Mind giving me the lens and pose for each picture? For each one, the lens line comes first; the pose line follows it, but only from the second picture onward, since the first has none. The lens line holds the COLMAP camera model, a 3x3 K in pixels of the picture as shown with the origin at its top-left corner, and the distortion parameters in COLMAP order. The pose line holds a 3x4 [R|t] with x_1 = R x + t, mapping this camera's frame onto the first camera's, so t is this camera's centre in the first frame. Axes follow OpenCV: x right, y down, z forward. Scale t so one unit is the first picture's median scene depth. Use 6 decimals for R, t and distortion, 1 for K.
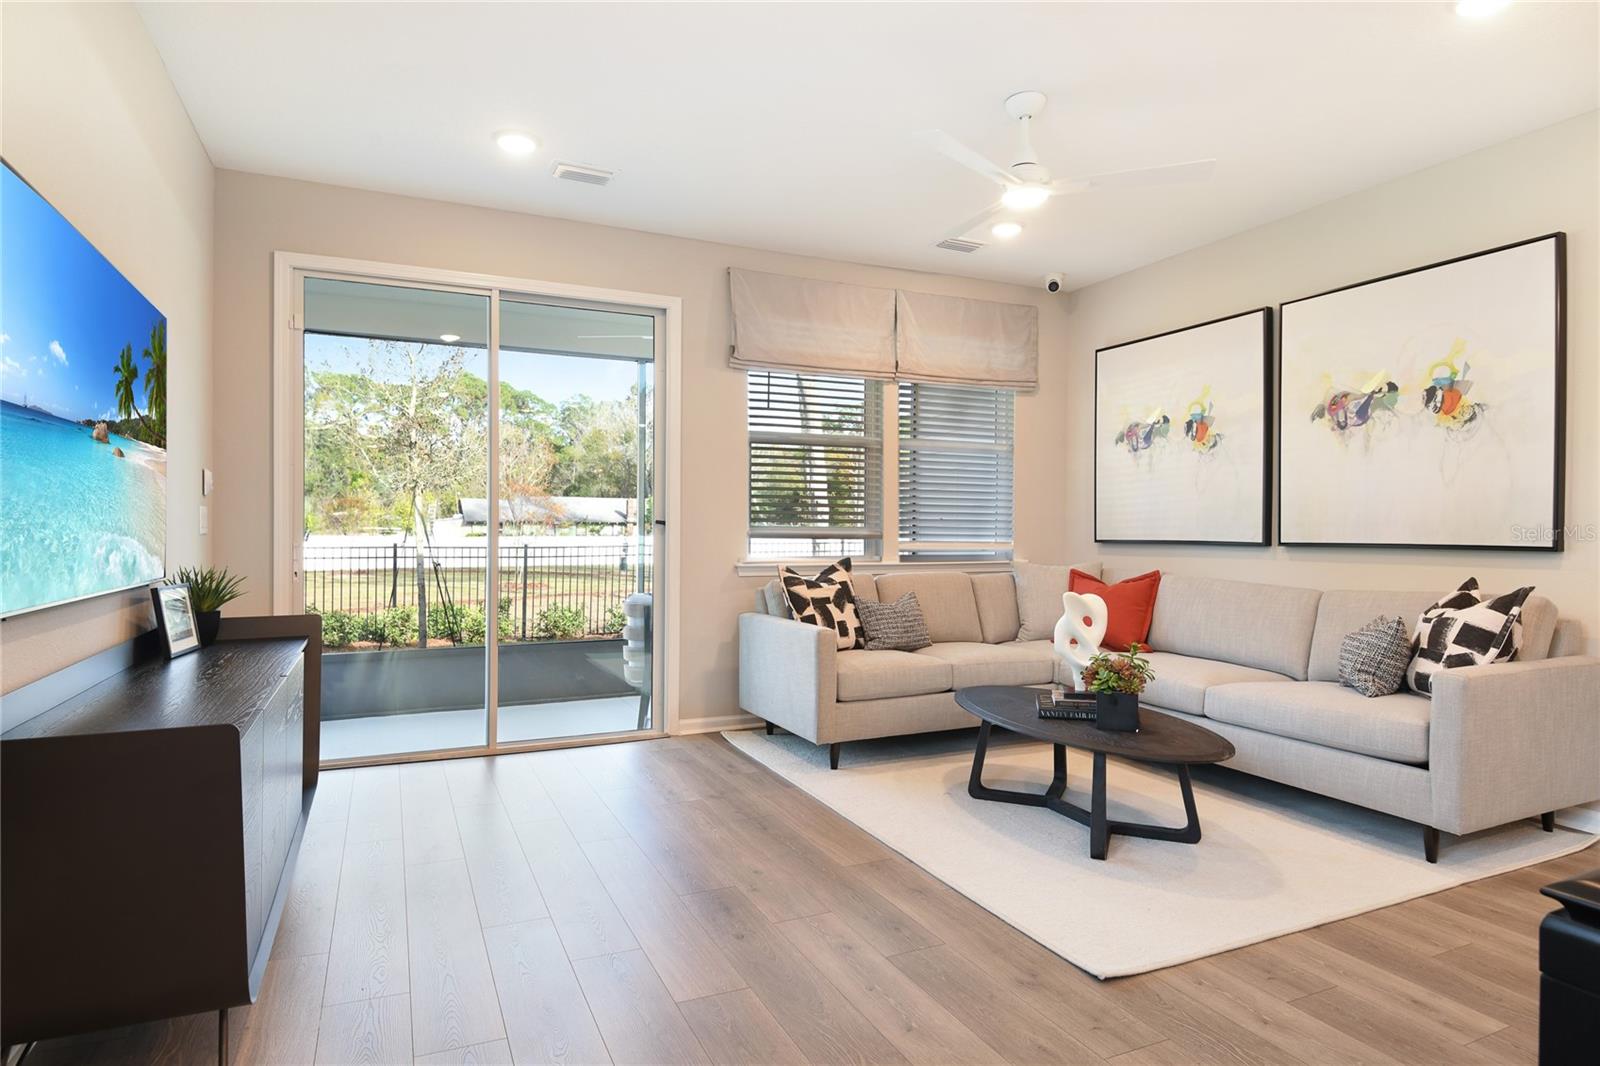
lens RADIAL K [[918.8, 0, 802.6], [0, 918.8, 559.1], [0, 0, 1]] dist [0.034844, -0.000163]
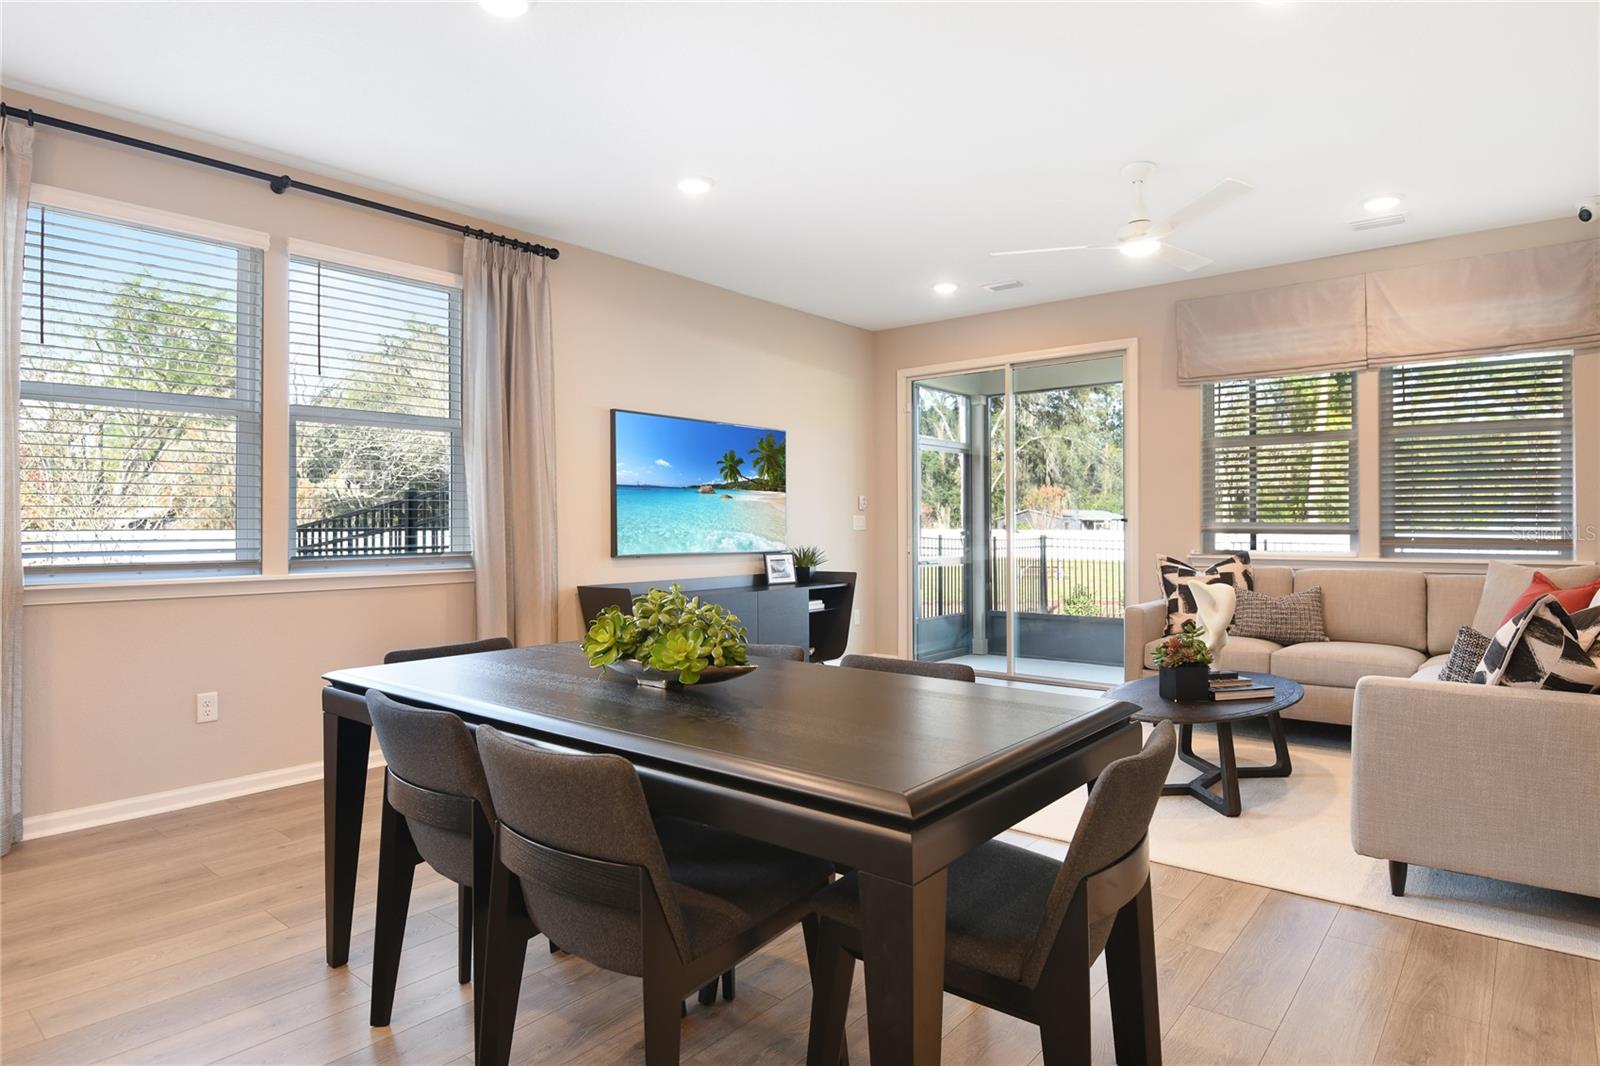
lens RADIAL K [[914.9, 0, 800.0], [0, 914.9, 533.0], [0, 0, 1]] dist [0.000102, -0.000177]
pose [[0.441836, -0.001043, -0.897095, 0.708693], [-0.023861, 0.999632, -0.012914, 0.003576], [0.896779, 0.027111, 0.441648, 0.059576]]
